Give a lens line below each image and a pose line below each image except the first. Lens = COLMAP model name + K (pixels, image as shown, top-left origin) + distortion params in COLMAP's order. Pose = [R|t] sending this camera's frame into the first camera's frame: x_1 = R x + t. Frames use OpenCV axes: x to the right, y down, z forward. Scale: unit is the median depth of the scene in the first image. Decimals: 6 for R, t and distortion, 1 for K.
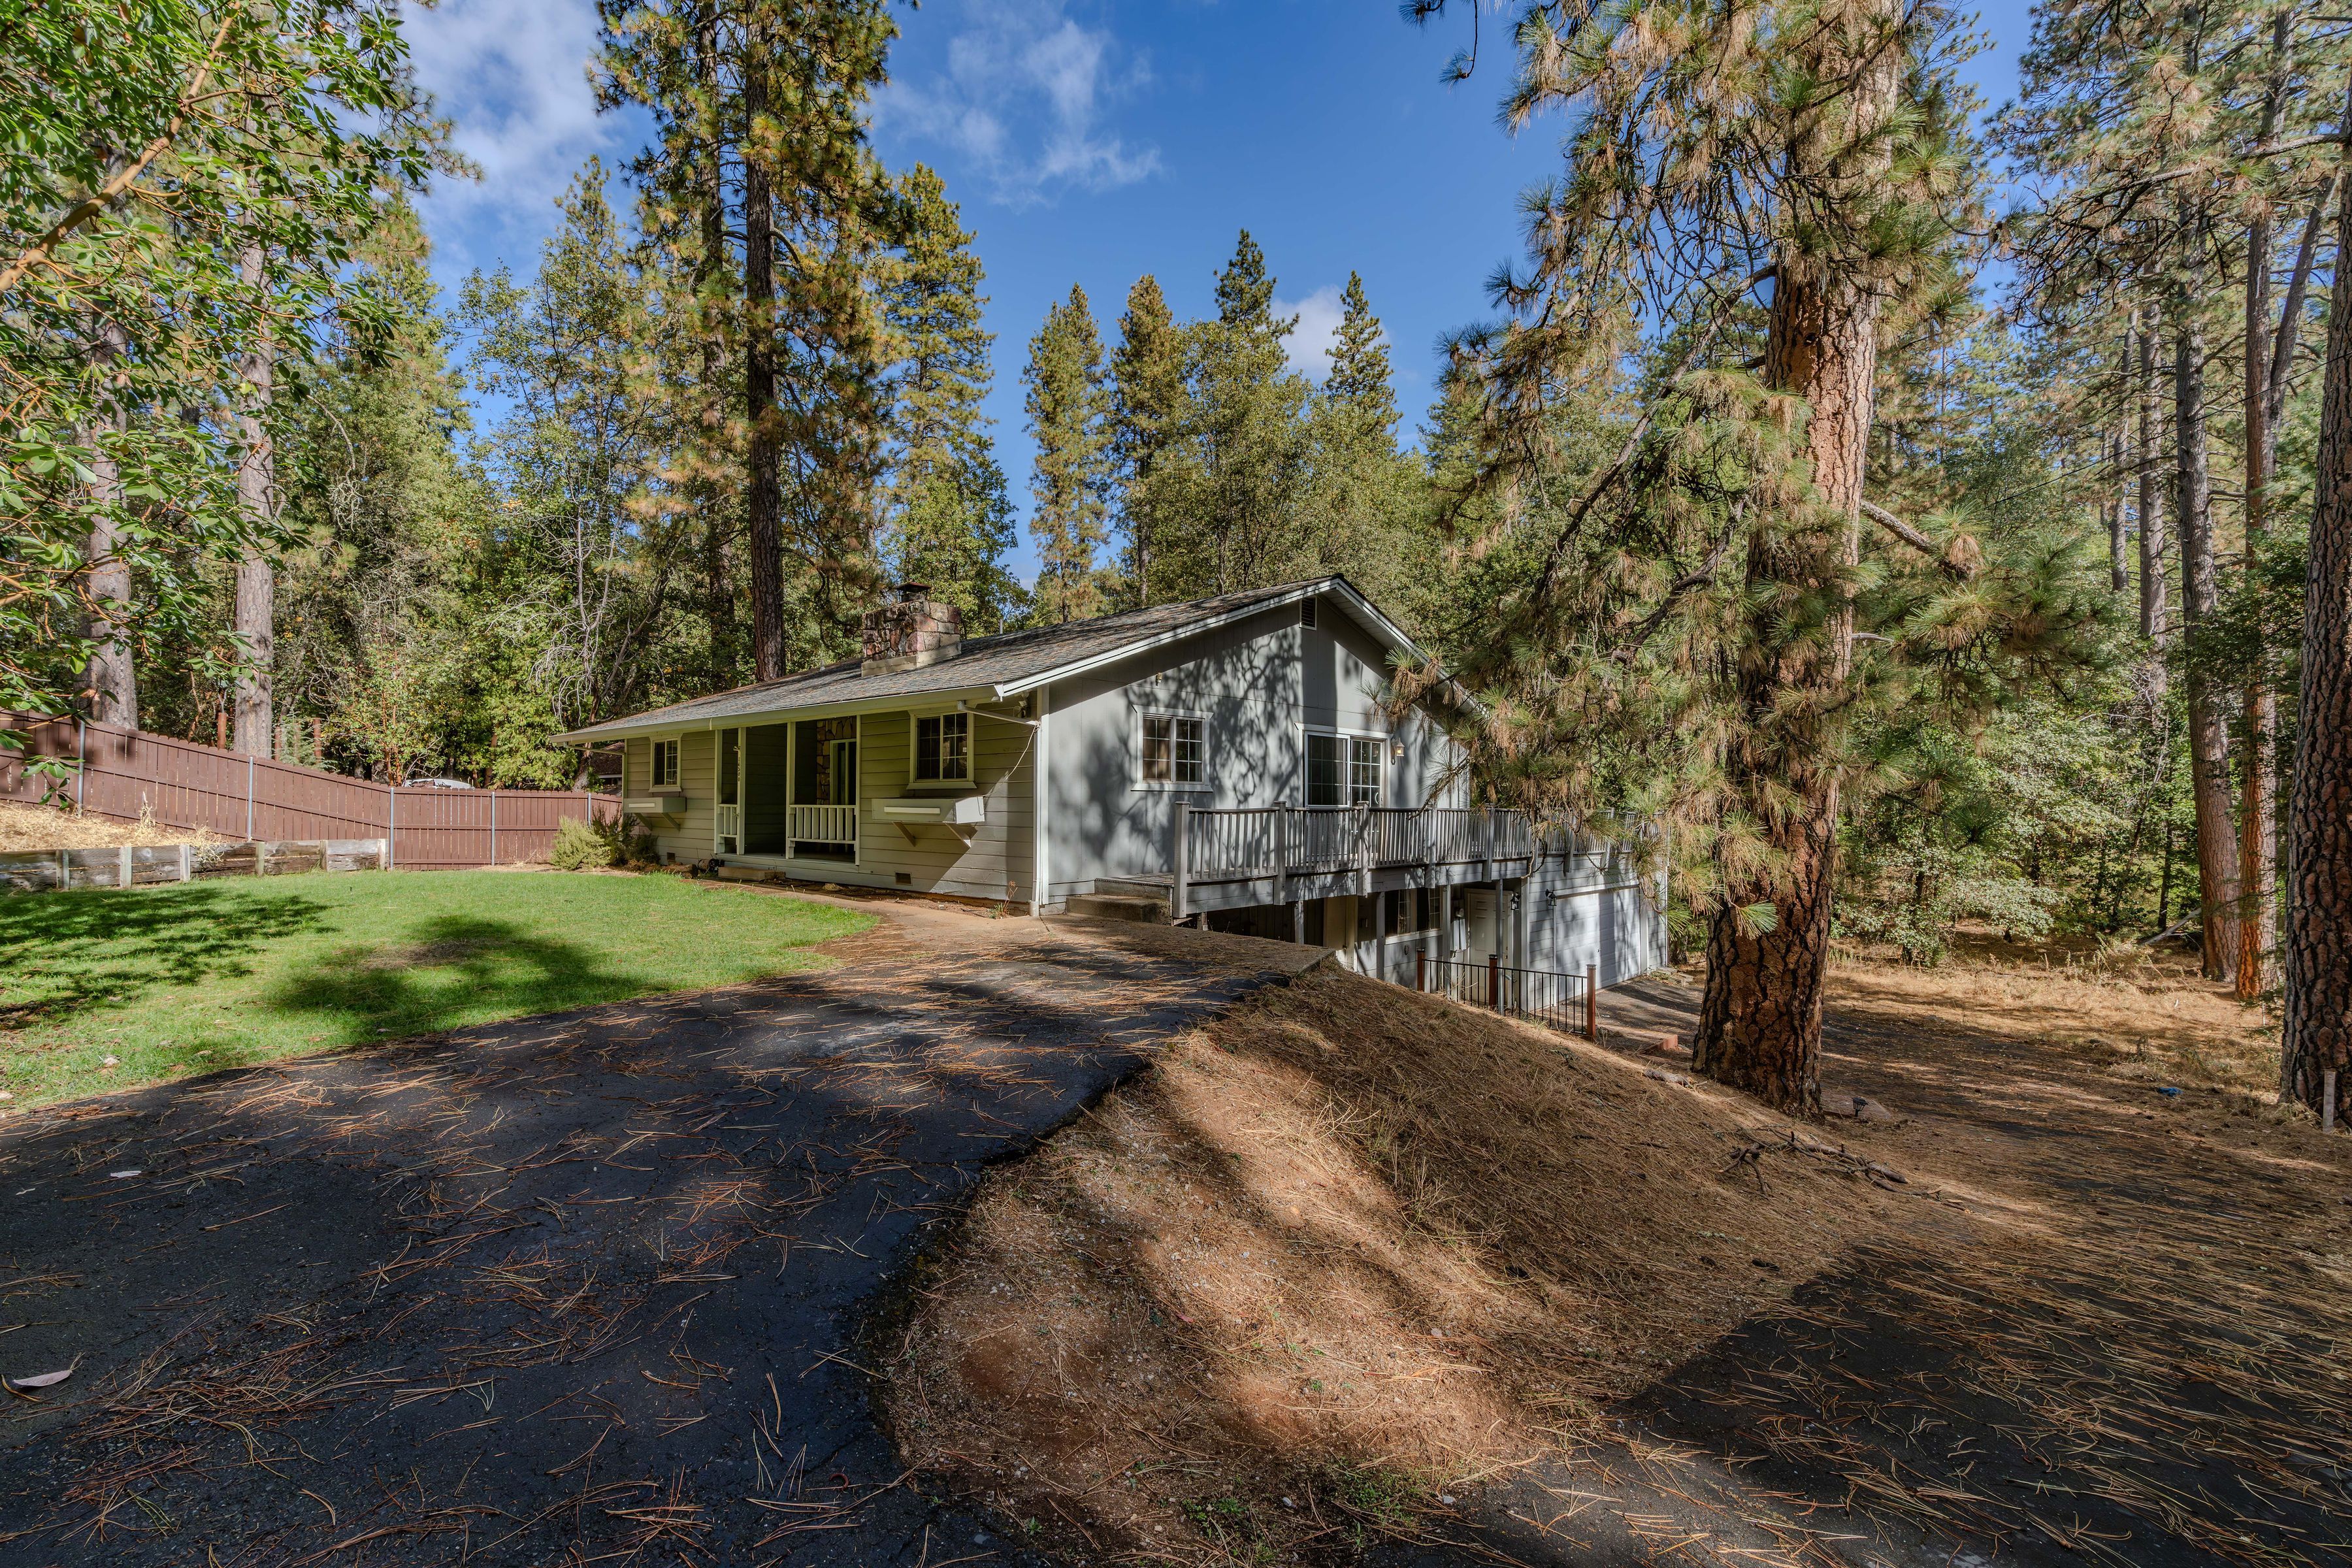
lens RADIAL K [[1057.2, 0, 1174.7], [0, 1057.2, 782.9], [0, 0, 1]] dist [-0.007637, 0.001710]
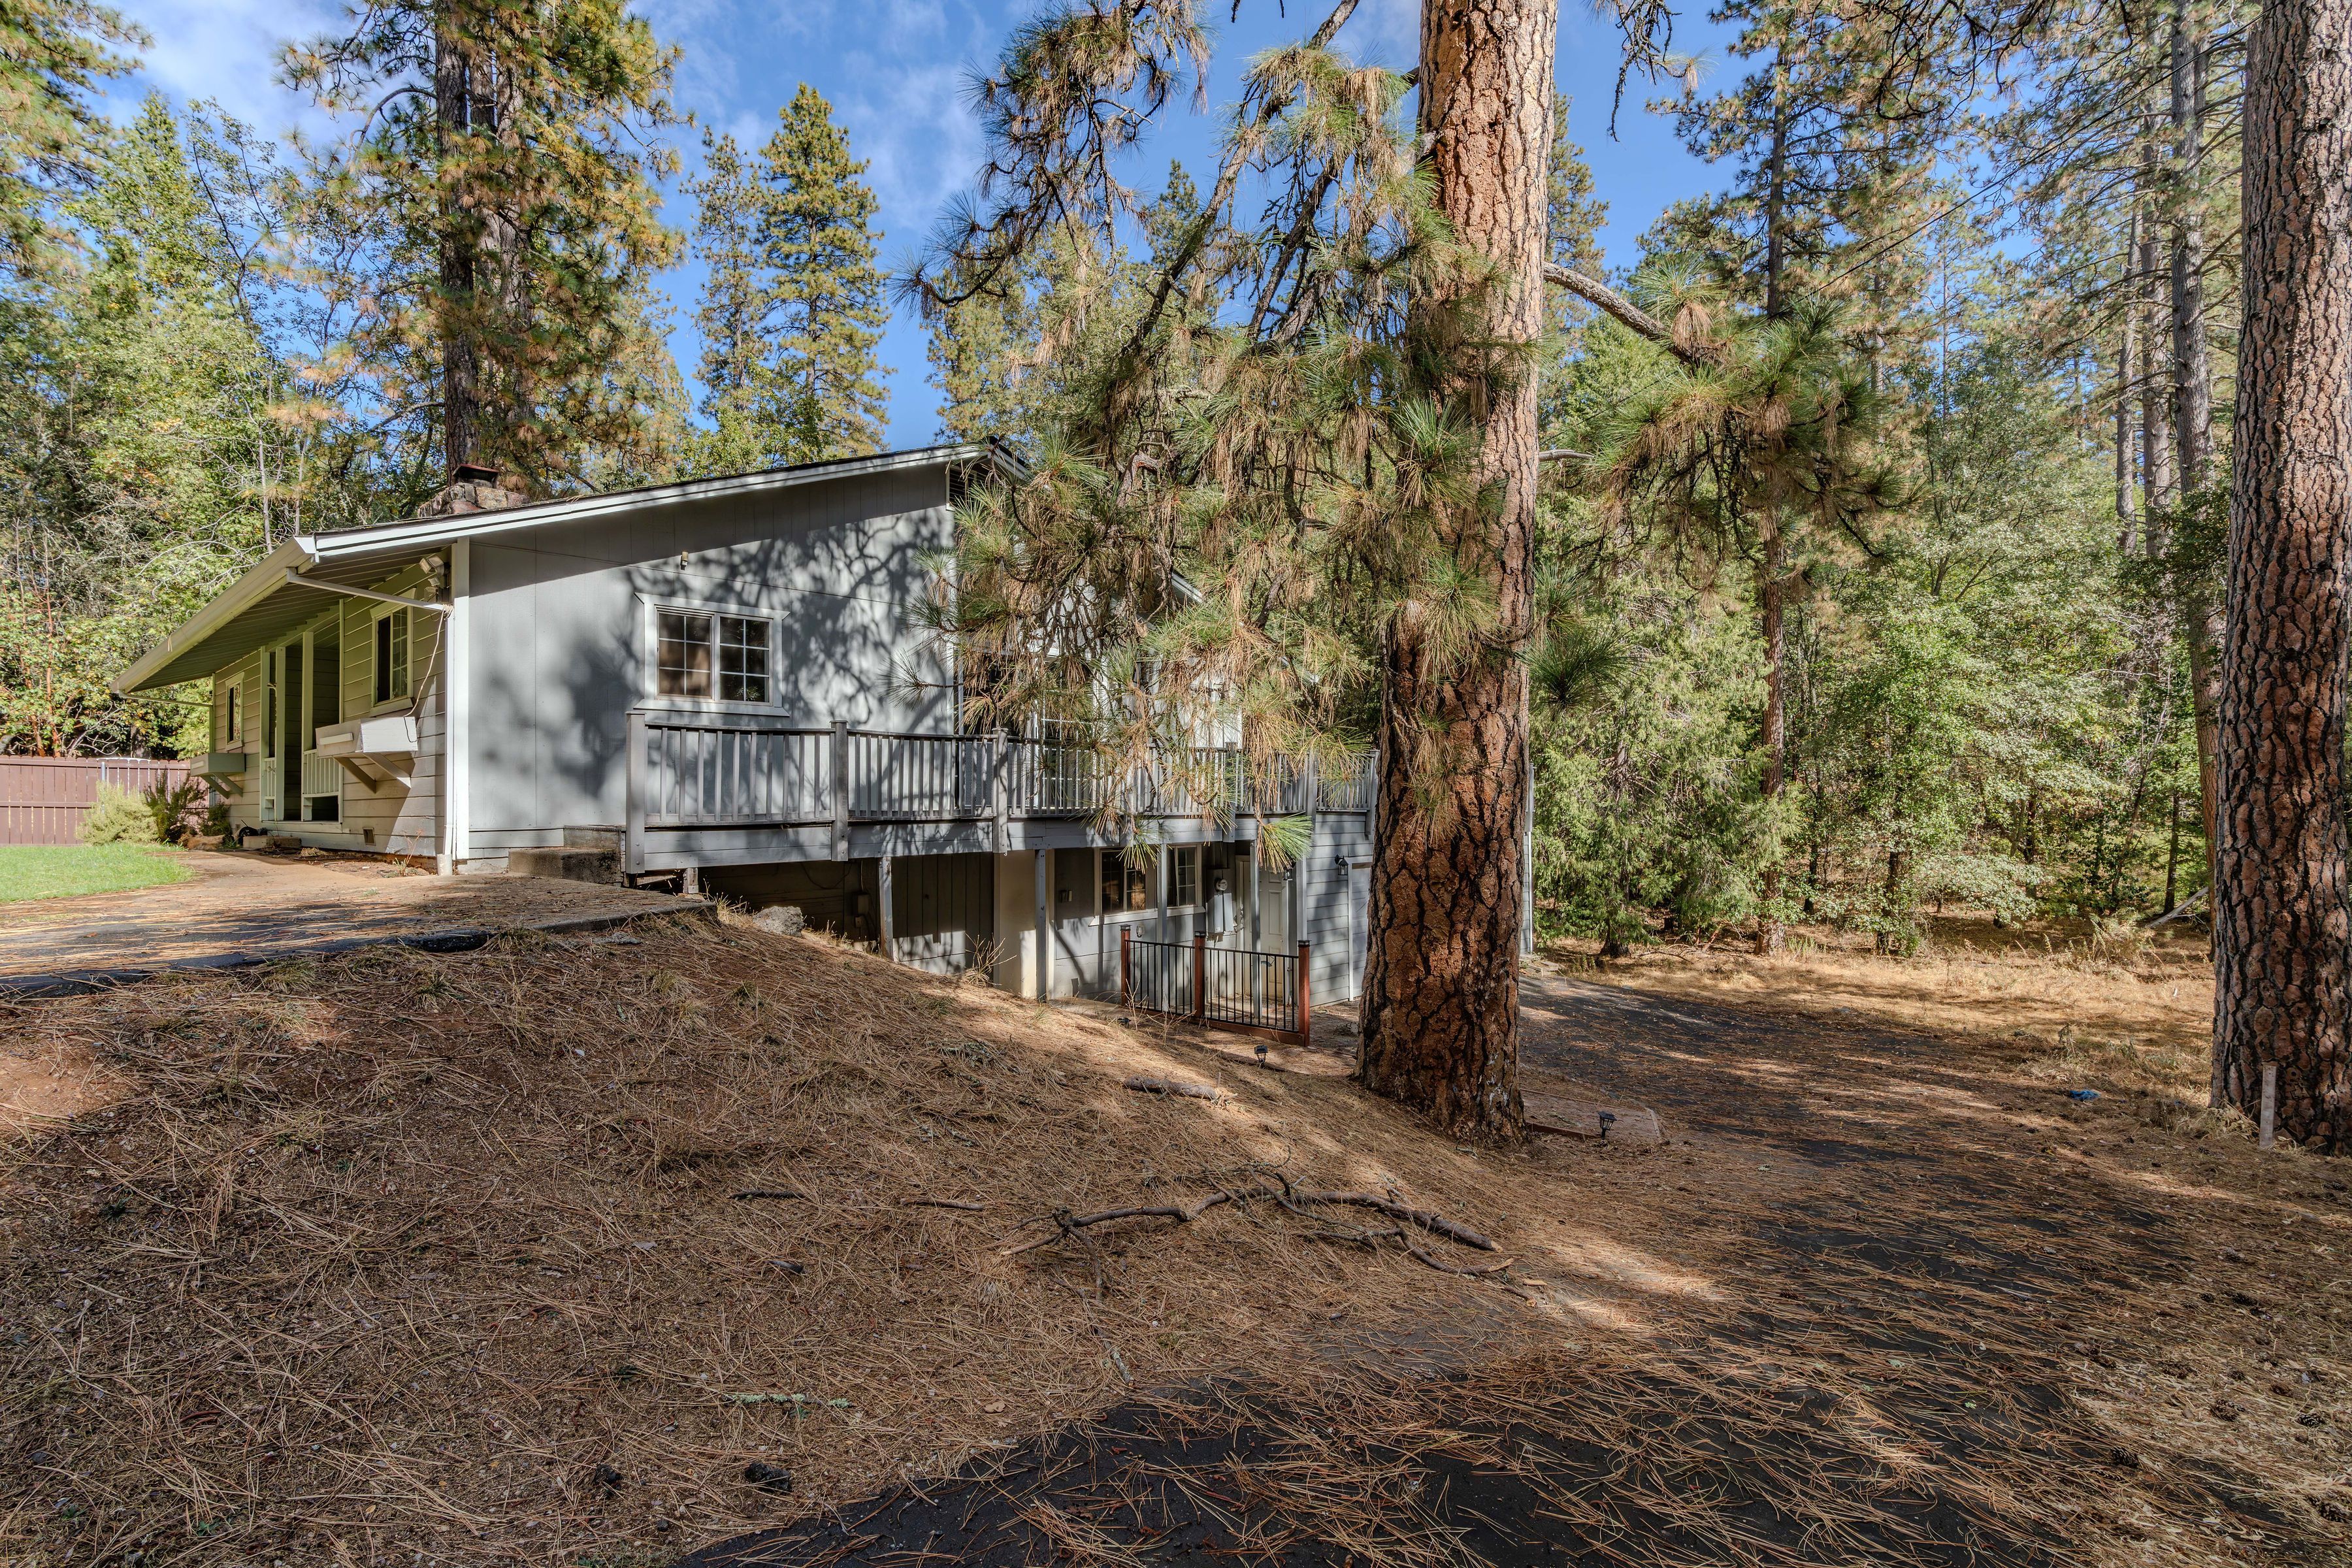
lens RADIAL K [[1124.5, 0, 1173.8], [0, 1124.5, 782.1], [0, 0, 1]] dist [-0.011654, 0.002039]
pose [[0.999903, -0.013488, 0.003456, 0.287739], [0.013484, 0.999908, 0.001237, 0.054685], [-0.003472, -0.001191, 0.999993, 0.186606]]
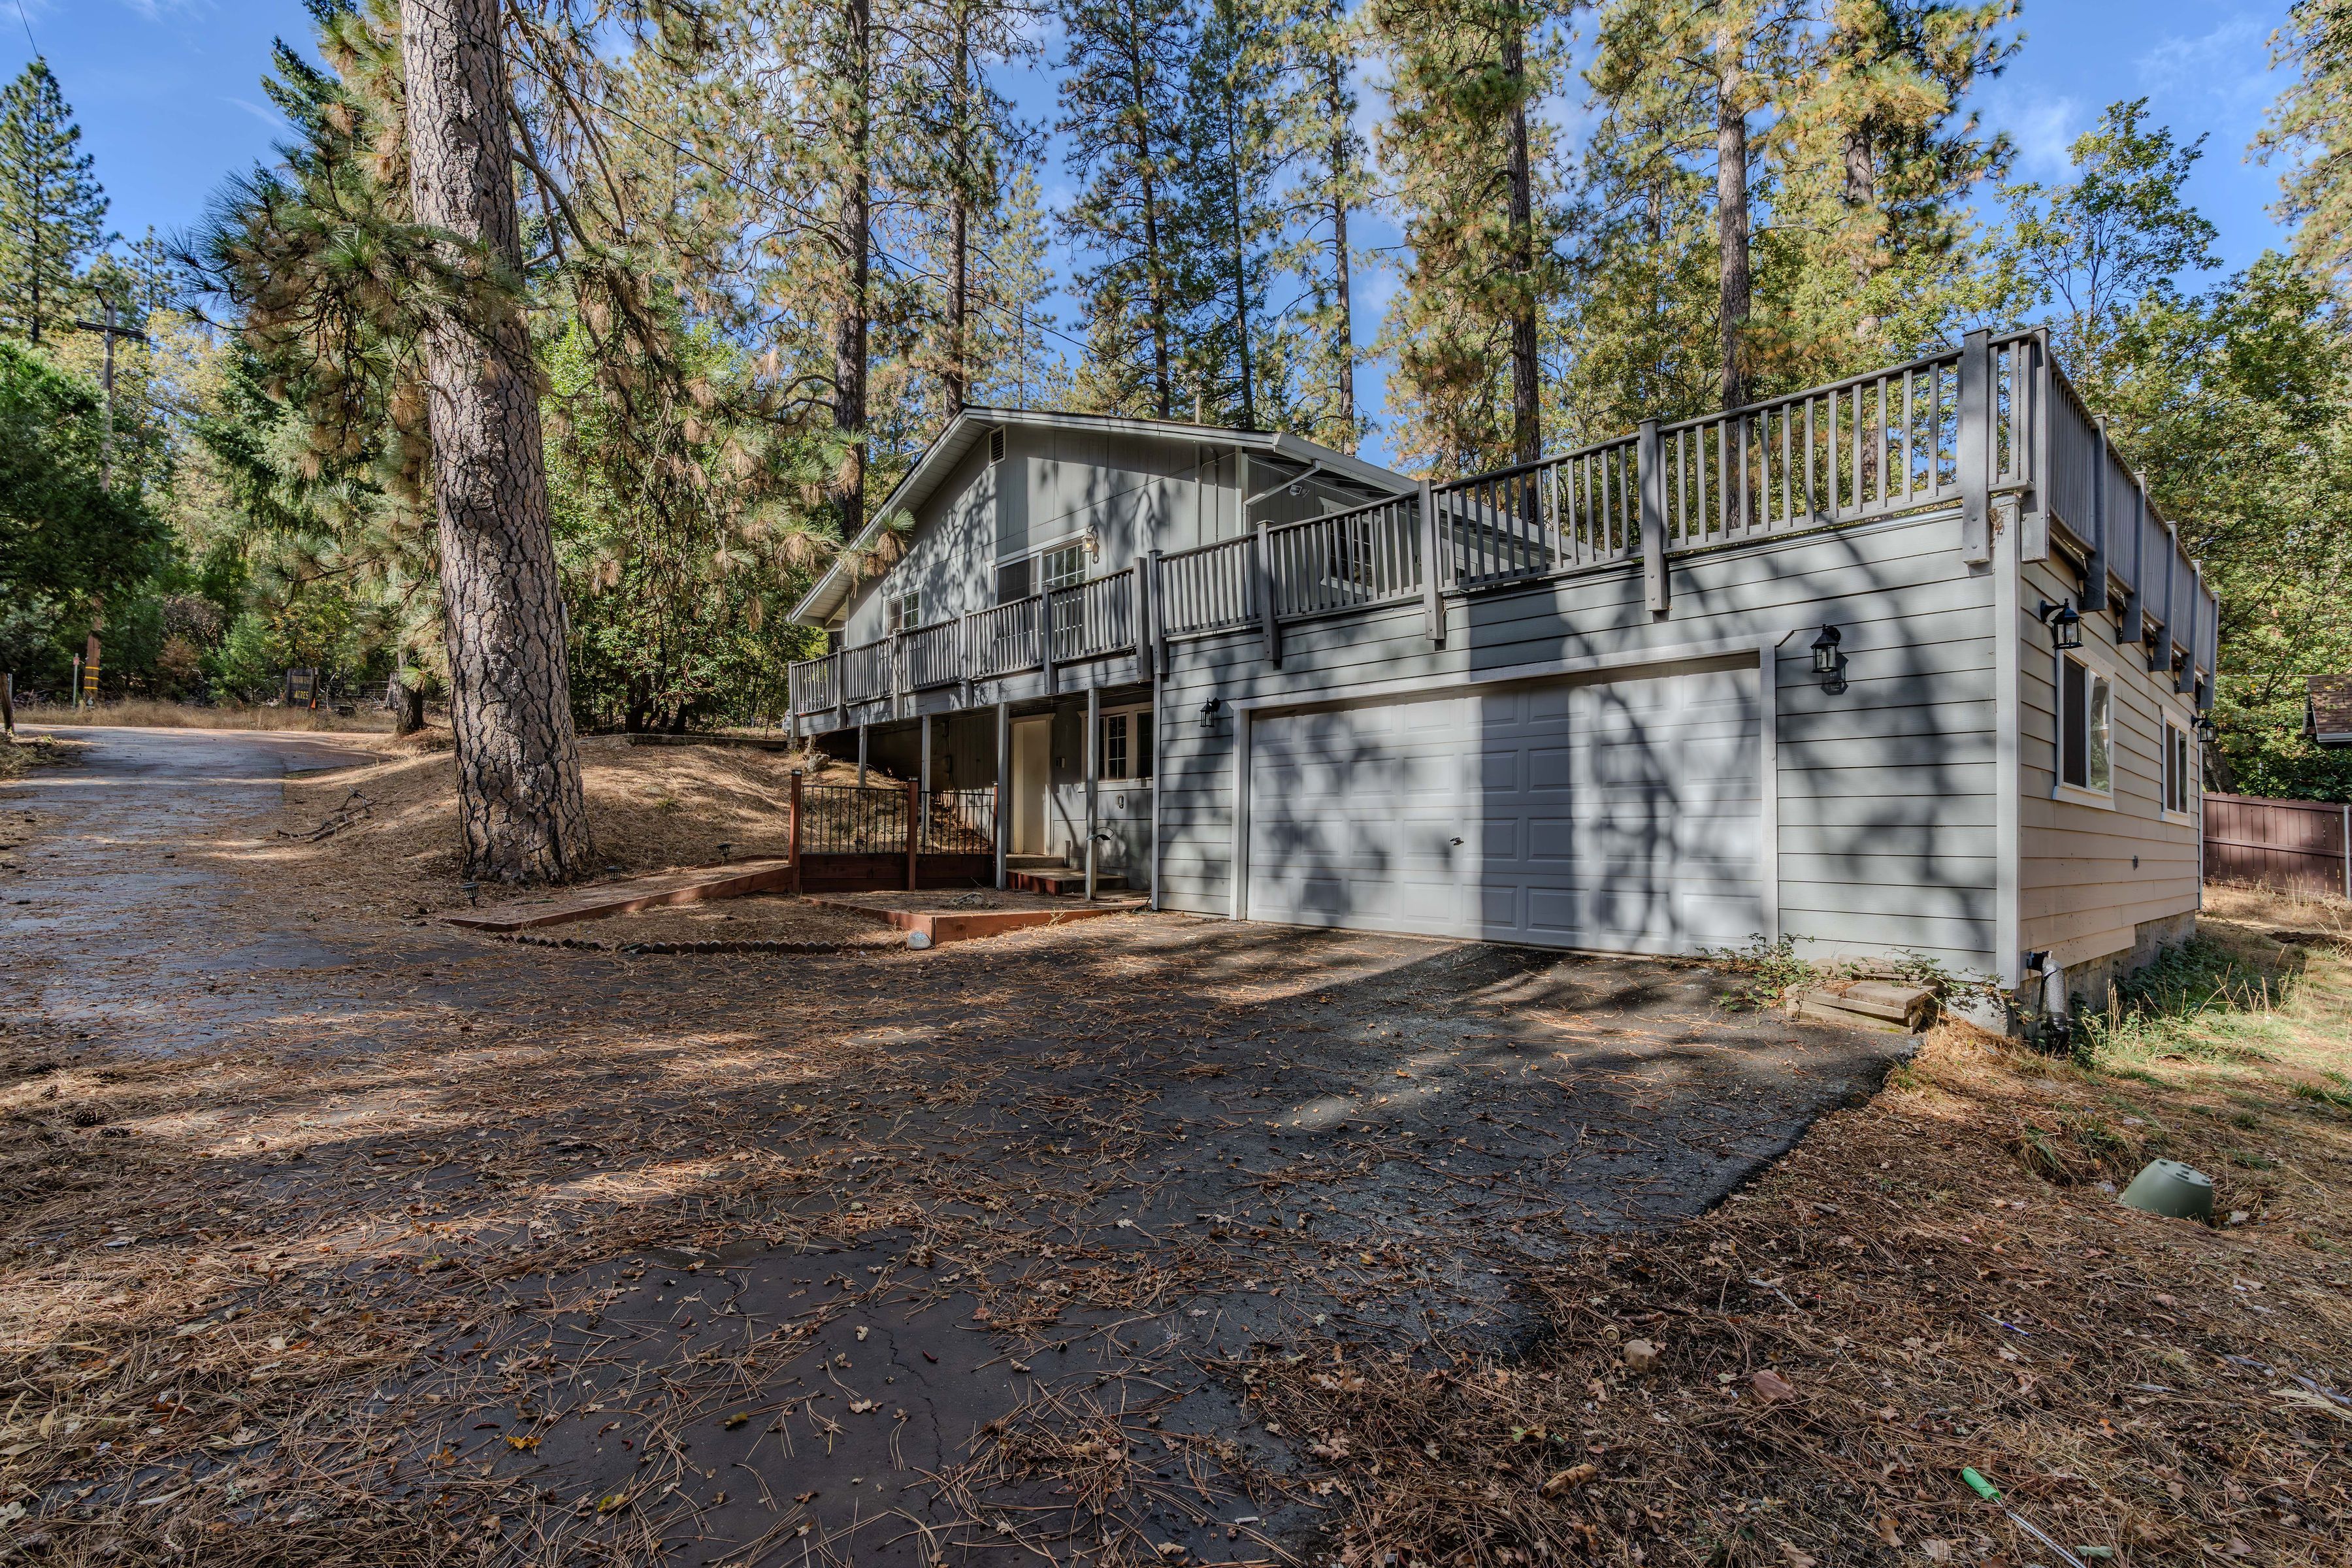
lens RADIAL K [[1057.2, 0, 1151.6], [0, 1057.2, 818.8], [0, 0, 1]] dist [-0.007637, 0.001710]
pose [[-0.109318, -0.022939, -0.993742, 1.142384], [0.008401, 0.999677, -0.024000, 0.224477], [0.993971, -0.010972, -0.109090, 1.310847]]
